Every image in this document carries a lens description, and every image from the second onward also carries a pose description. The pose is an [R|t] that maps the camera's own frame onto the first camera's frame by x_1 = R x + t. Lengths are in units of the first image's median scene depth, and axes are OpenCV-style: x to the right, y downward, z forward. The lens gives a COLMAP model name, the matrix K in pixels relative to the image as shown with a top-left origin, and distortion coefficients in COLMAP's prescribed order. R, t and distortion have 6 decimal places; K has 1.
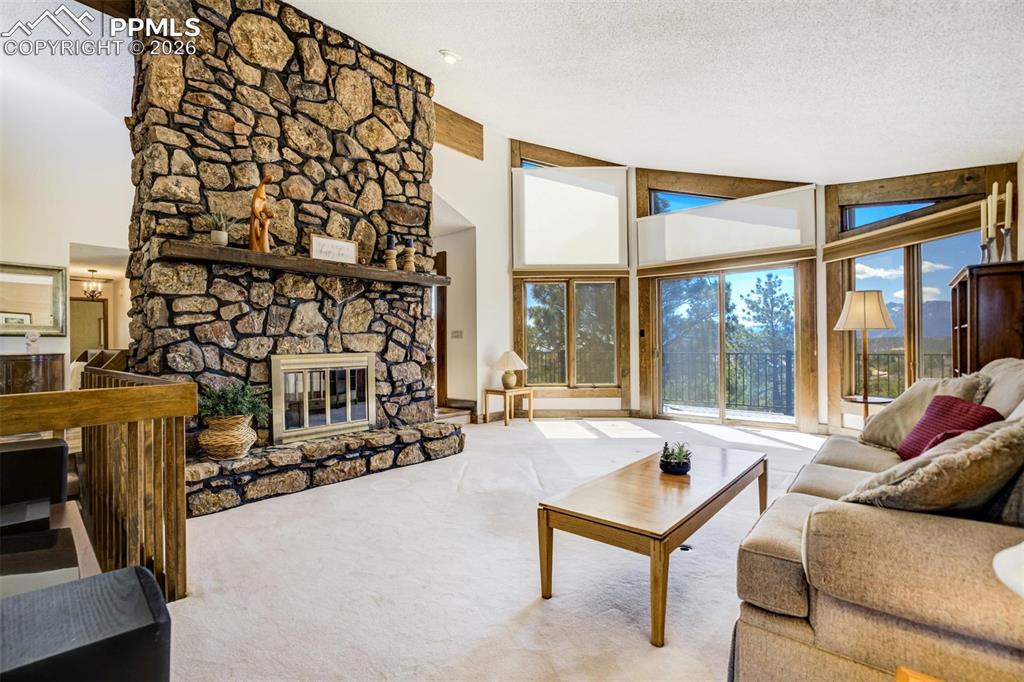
lens RADIAL K [[477.2, 0, 508.3], [0, 477.2, 342.5], [0, 0, 1]] dist [-0.052998, 0.022956]
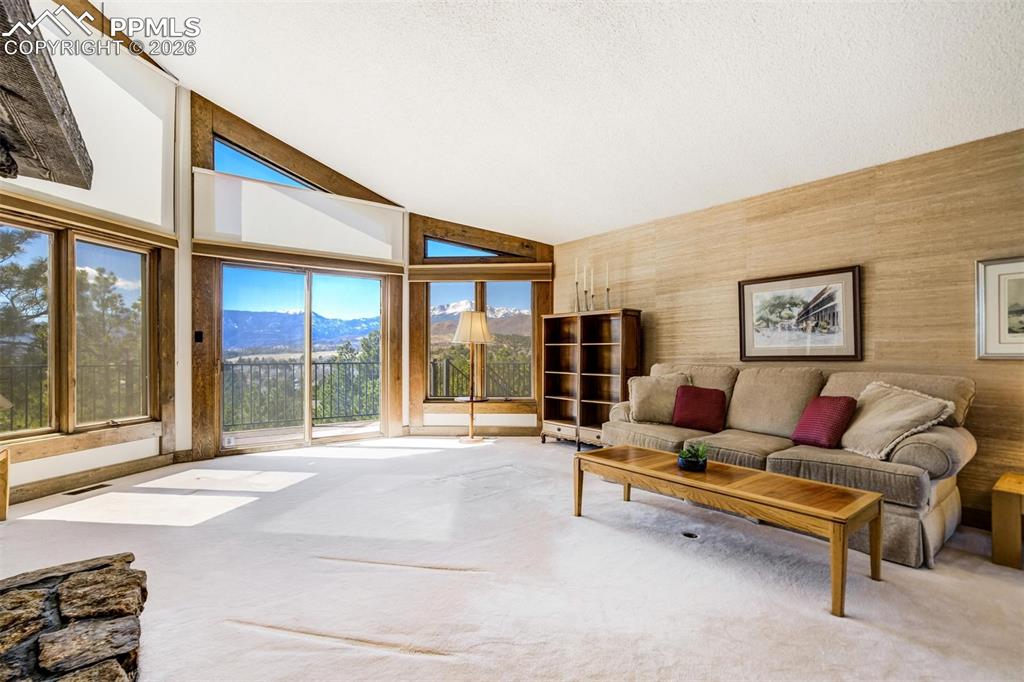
lens RADIAL K [[466.3, 0, 513.9], [0, 466.3, 356.3], [0, 0, 1]] dist [-0.041131, 0.020702]
pose [[0.184812, 0.000705, 0.982774, -0.311829], [-0.012857, 0.999916, 0.001701, 0.002116], [-0.982690, -0.012950, 0.184805, 0.466183]]
